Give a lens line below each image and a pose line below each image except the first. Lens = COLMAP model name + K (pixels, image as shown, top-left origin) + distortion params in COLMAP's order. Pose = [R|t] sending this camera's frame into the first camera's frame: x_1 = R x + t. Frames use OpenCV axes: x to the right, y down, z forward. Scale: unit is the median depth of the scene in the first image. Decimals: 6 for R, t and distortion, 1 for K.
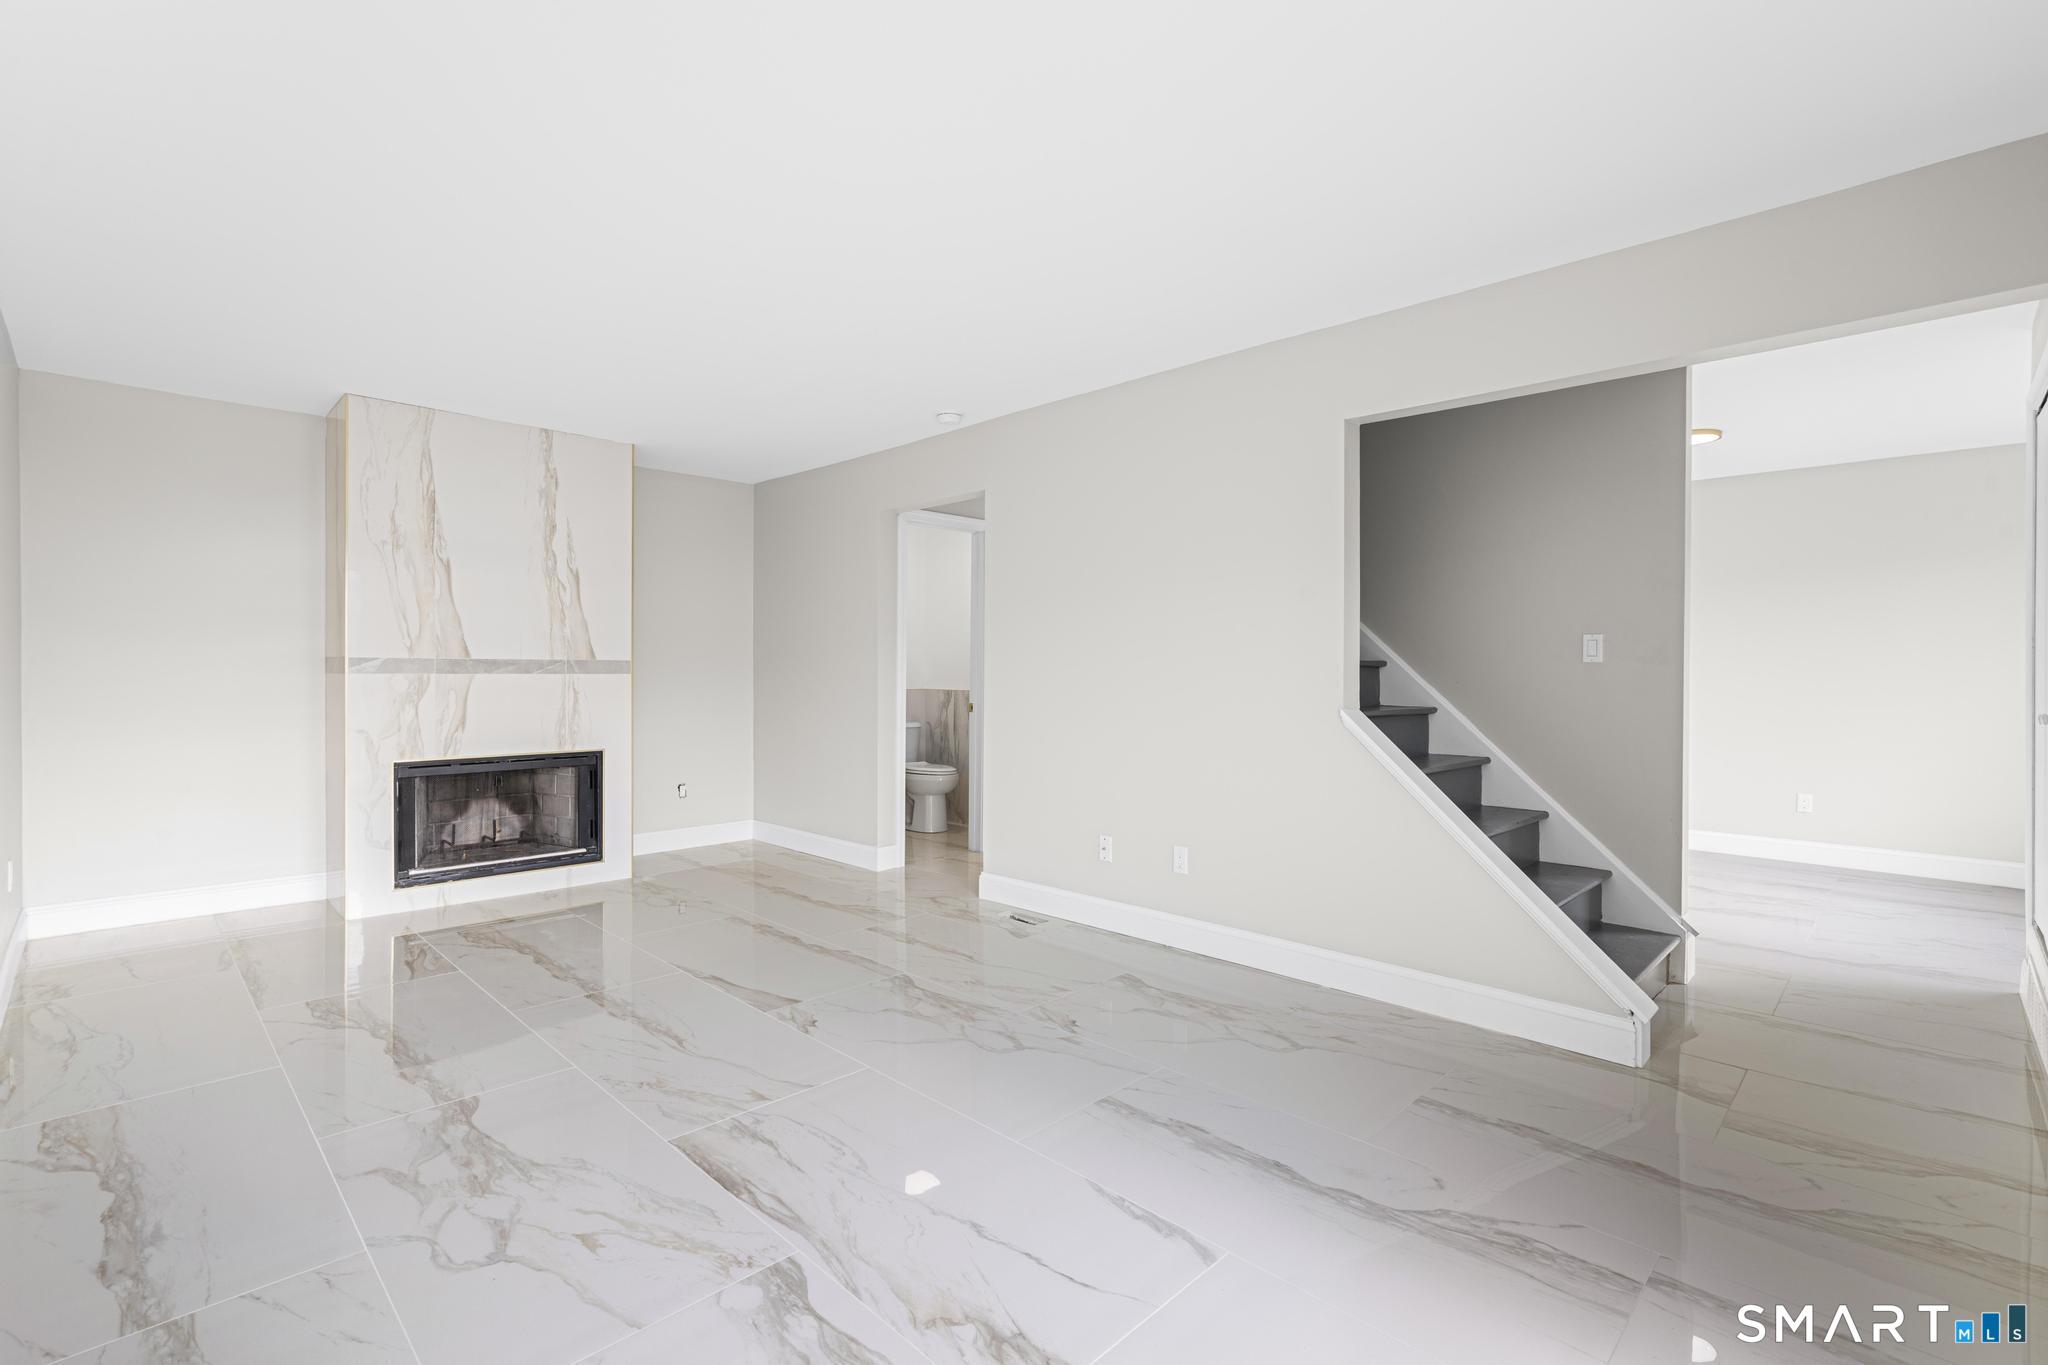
lens RADIAL K [[921.8, 0, 1022.0], [0, 921.8, 676.4], [0, 0, 1]] dist [-0.010493, 0.006303]
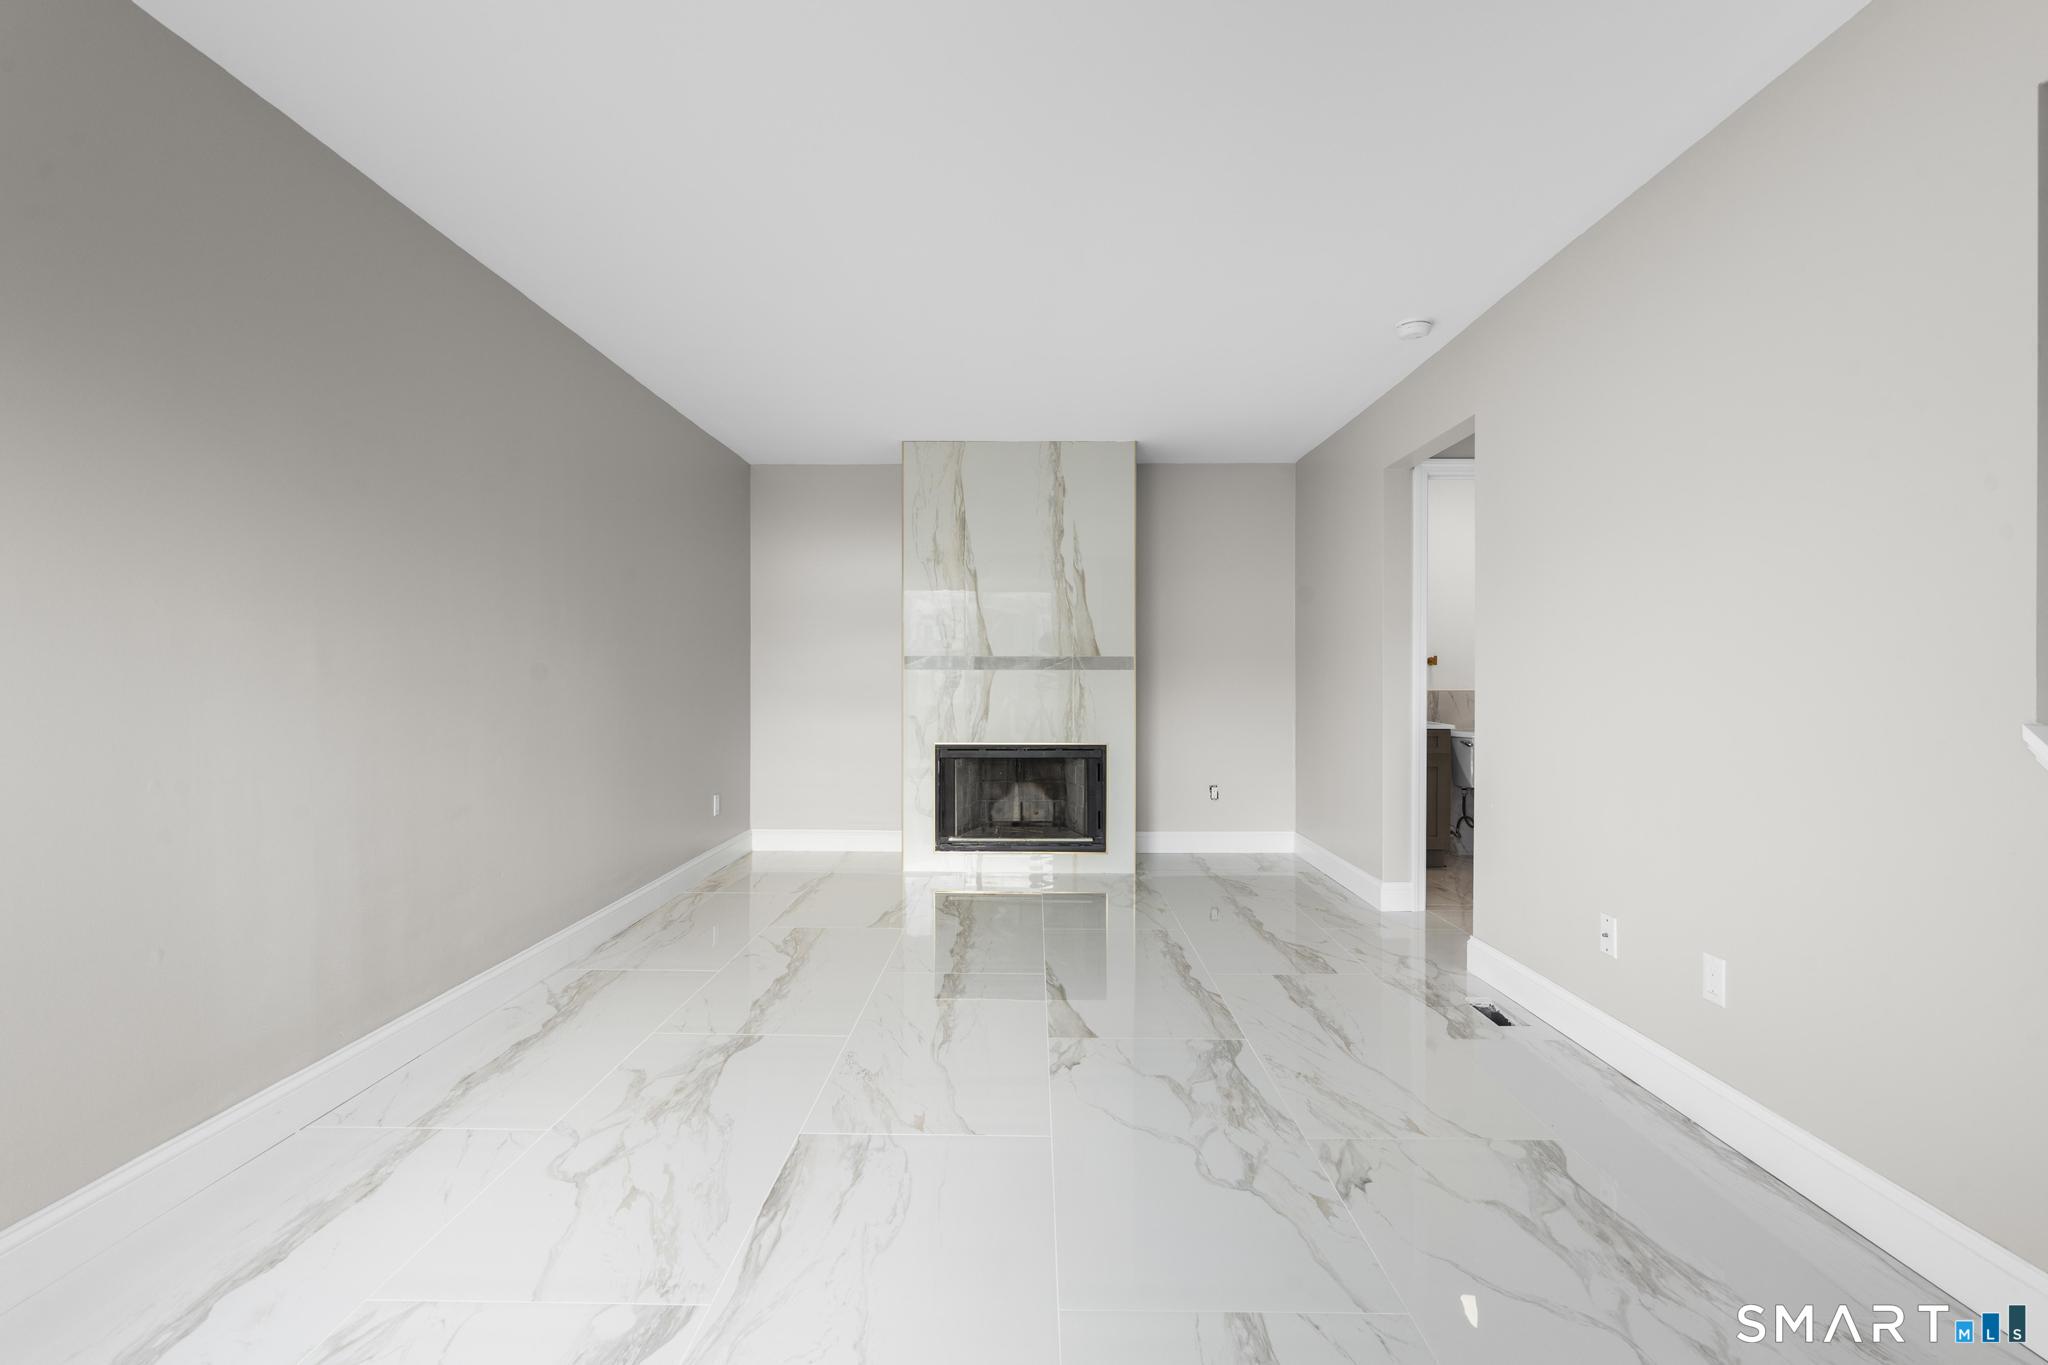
lens RADIAL K [[921.8, 0, 1022.0], [0, 921.8, 676.4], [0, 0, 1]] dist [-0.010493, 0.006303]
pose [[0.696949, -0.000649, -0.717120, 0.237648], [-0.004063, 0.999980, -0.004853, 0.010808], [0.717109, 0.006296, 0.696932, 0.238520]]
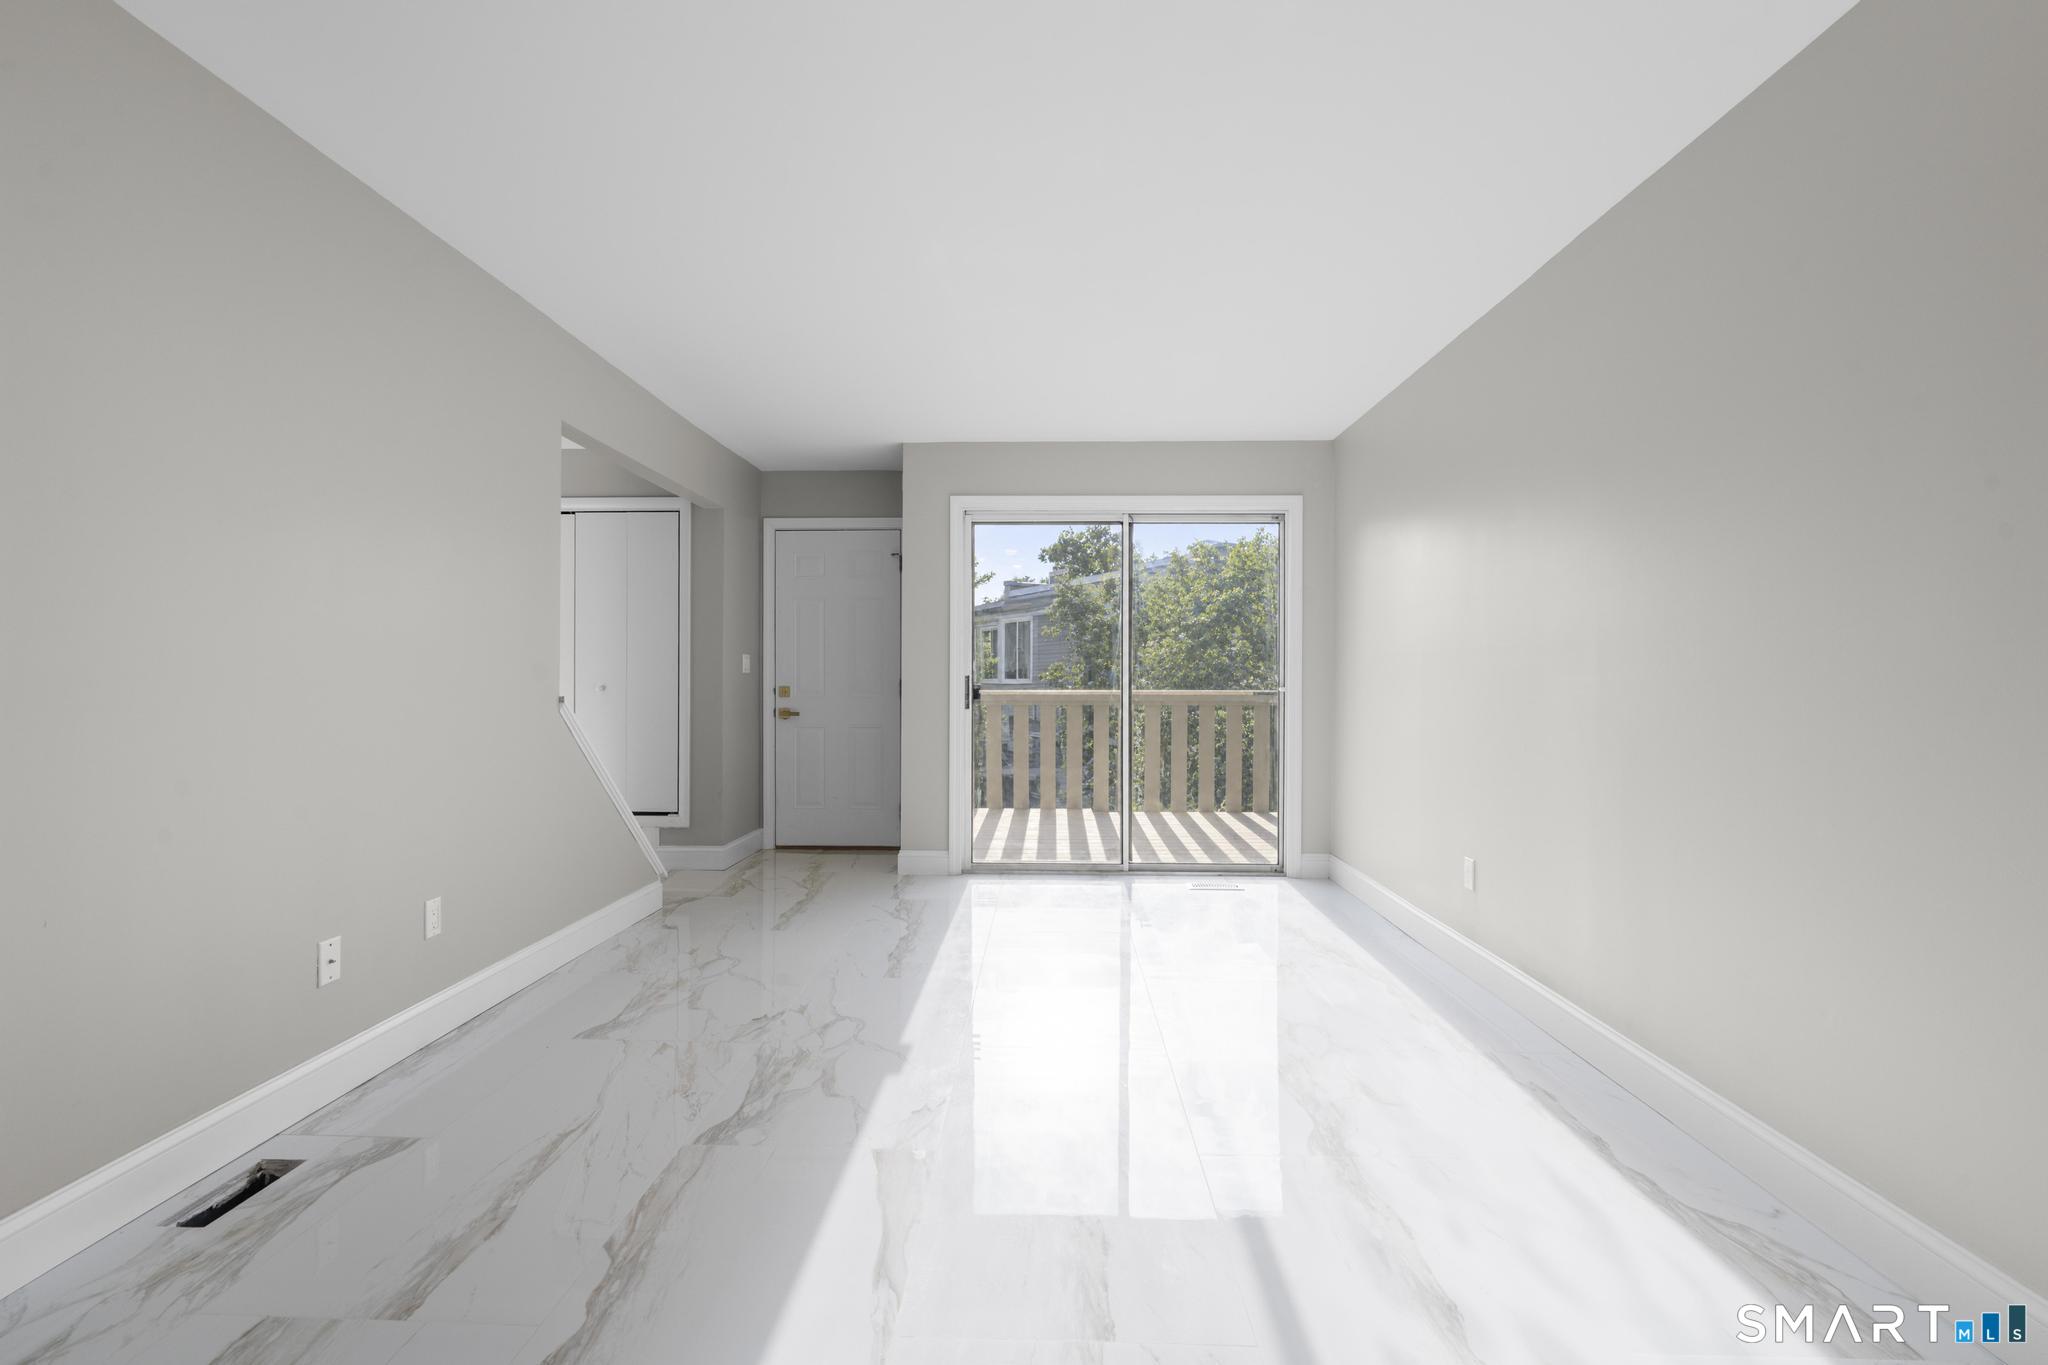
lens RADIAL K [[921.8, 0, 1022.0], [0, 921.8, 676.4], [0, 0, 1]] dist [-0.010493, 0.006303]
pose [[-0.683219, -0.005533, 0.730193, -0.562223], [-0.002200, 0.999982, 0.005519, 0.003851], [-0.730211, 0.002164, -0.683219, 0.969482]]
